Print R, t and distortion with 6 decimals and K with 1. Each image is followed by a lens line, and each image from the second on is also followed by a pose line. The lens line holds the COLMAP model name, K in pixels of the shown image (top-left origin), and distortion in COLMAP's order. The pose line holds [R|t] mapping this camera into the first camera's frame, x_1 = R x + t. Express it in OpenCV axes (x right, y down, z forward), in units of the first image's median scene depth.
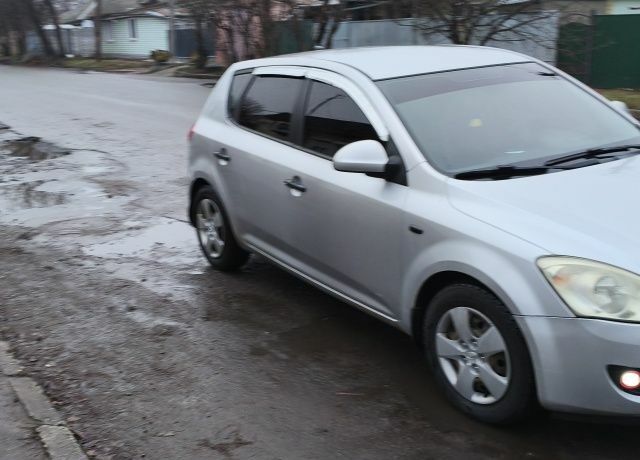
lens RADIAL K [[753.6, 0, 319.0], [0, 753.6, 297.6], [0, 0, 1]] dist [0.068661, -0.076775]
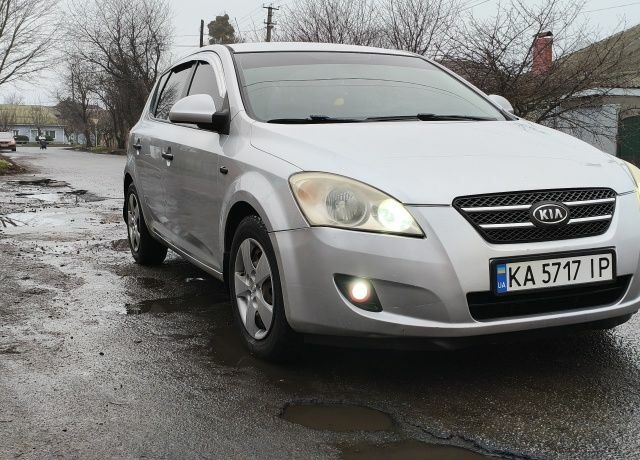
lens RADIAL K [[753.6, 0, 319.0], [0, 753.6, 297.6], [0, 0, 1]] dist [0.068661, -0.076775]
pose [[0.991142, 0.064556, -0.116064, 0.358933], [-0.078785, 0.989335, -0.122513, 0.181090], [0.106918, 0.130572, 0.985657, 0.030842]]
